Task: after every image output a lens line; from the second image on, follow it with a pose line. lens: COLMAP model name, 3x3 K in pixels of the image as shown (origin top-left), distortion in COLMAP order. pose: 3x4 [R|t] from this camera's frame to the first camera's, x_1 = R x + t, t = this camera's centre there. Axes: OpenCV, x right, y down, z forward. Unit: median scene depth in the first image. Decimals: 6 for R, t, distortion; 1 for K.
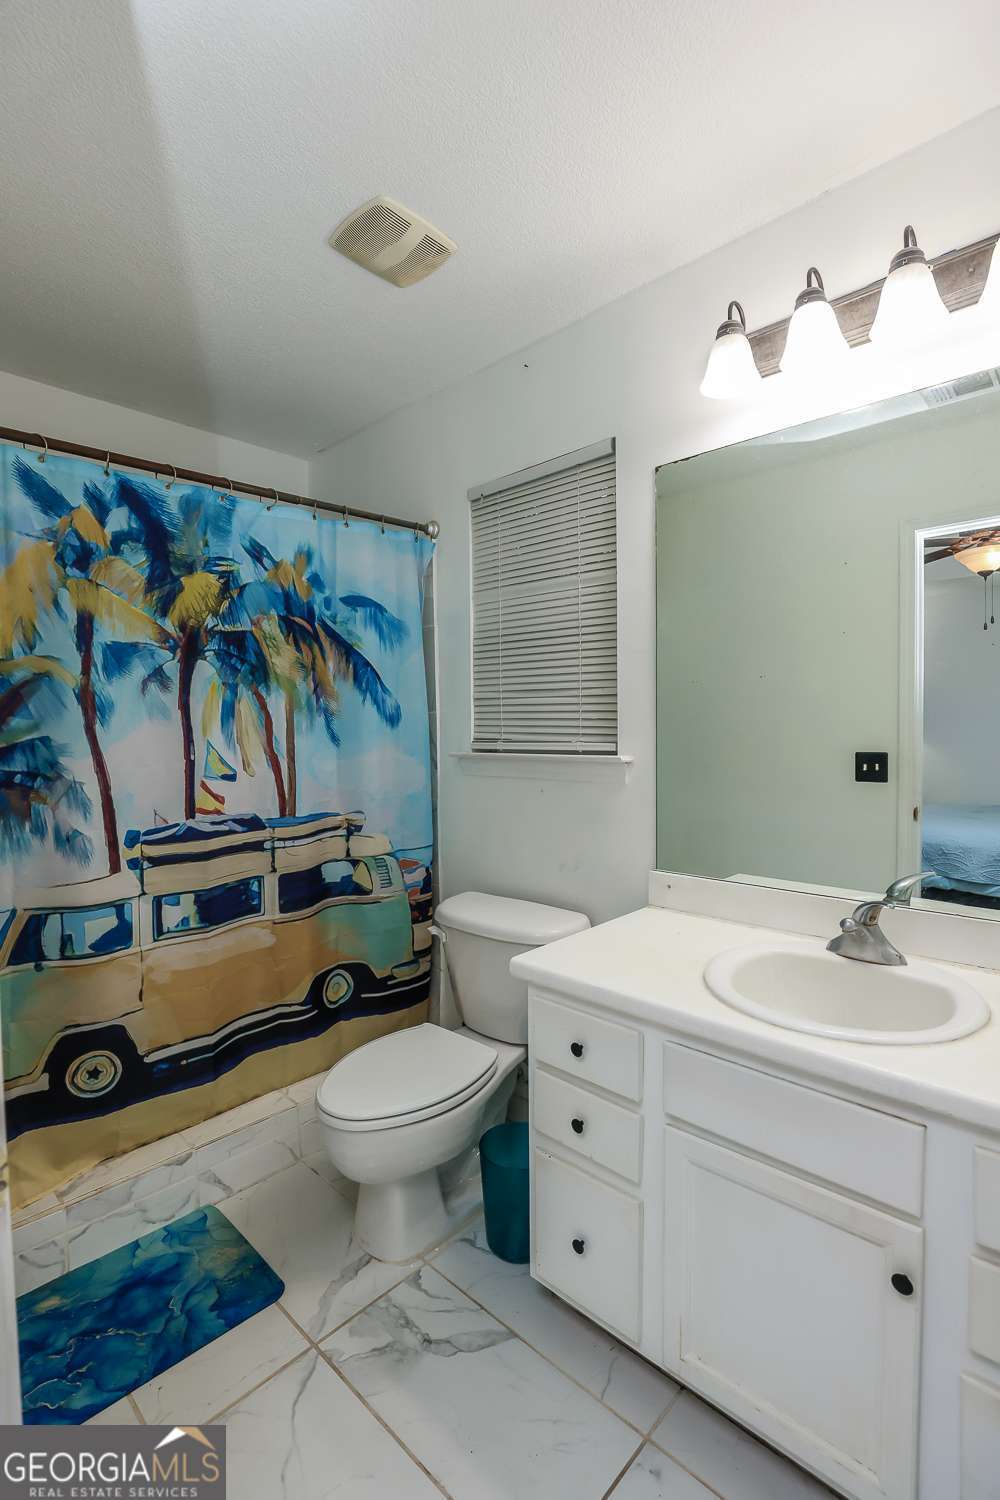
lens RADIAL K [[686.3, 0, 498.0], [0, 686.3, 743.6], [0, 0, 1]] dist [-0.028196, 0.004471]
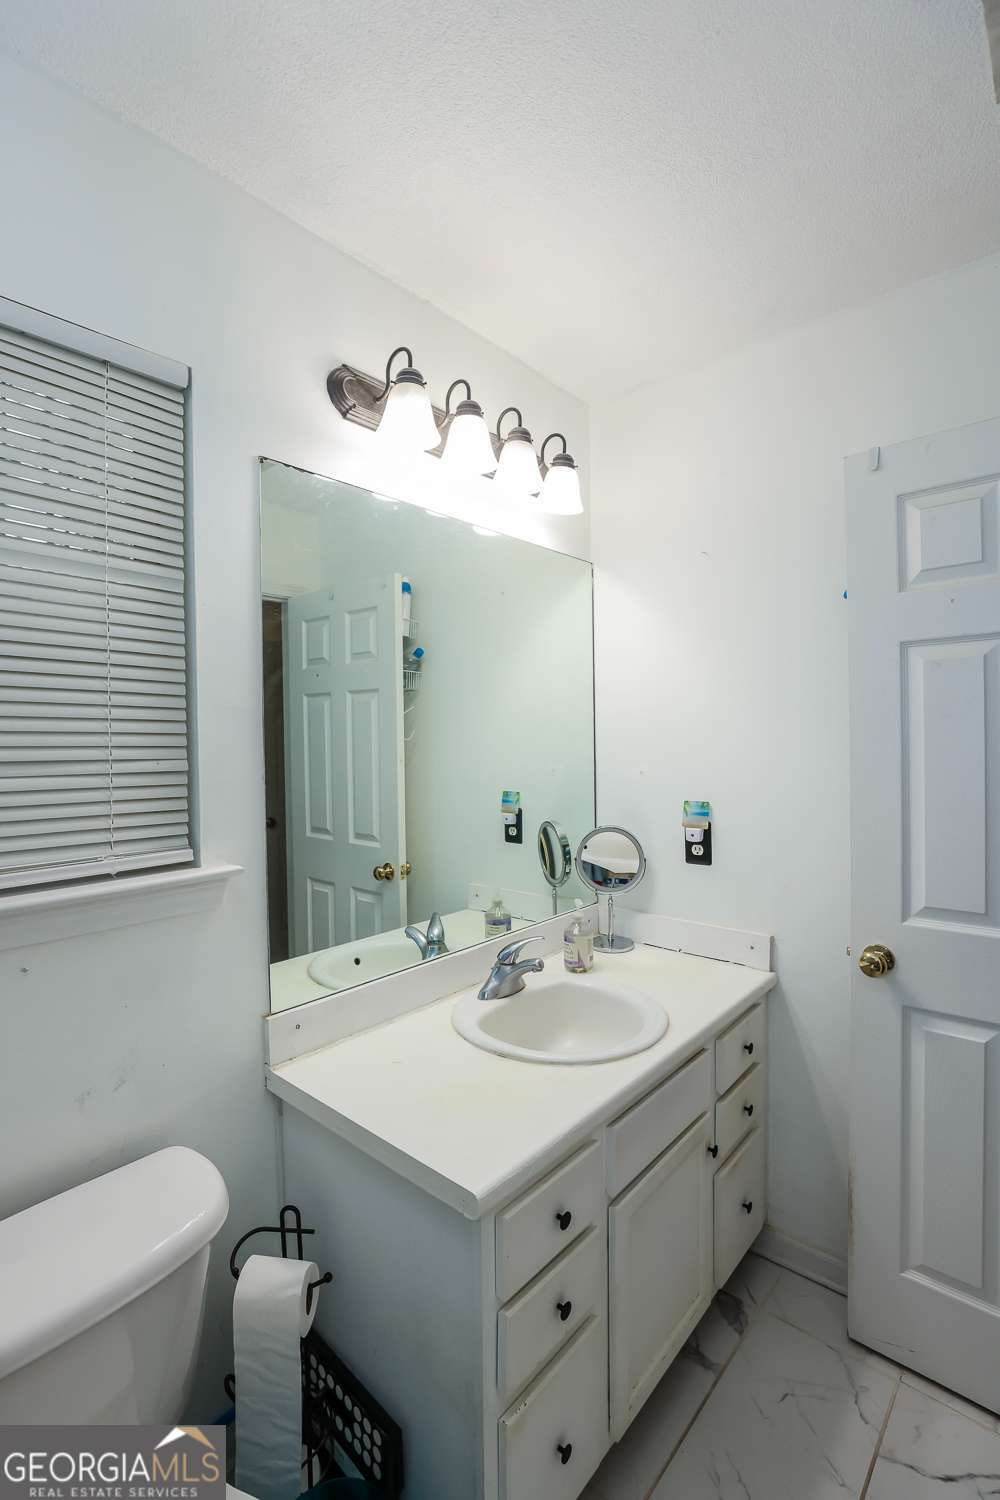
lens RADIAL K [[686.3, 0, 497.4], [0, 686.3, 743.6], [0, 0, 1]] dist [-0.028196, 0.004471]
pose [[-0.037359, -0.008562, 0.999265, -0.473114], [0.038987, 0.999189, 0.010019, -0.093819], [-0.998541, 0.039332, -0.036994, 0.749782]]
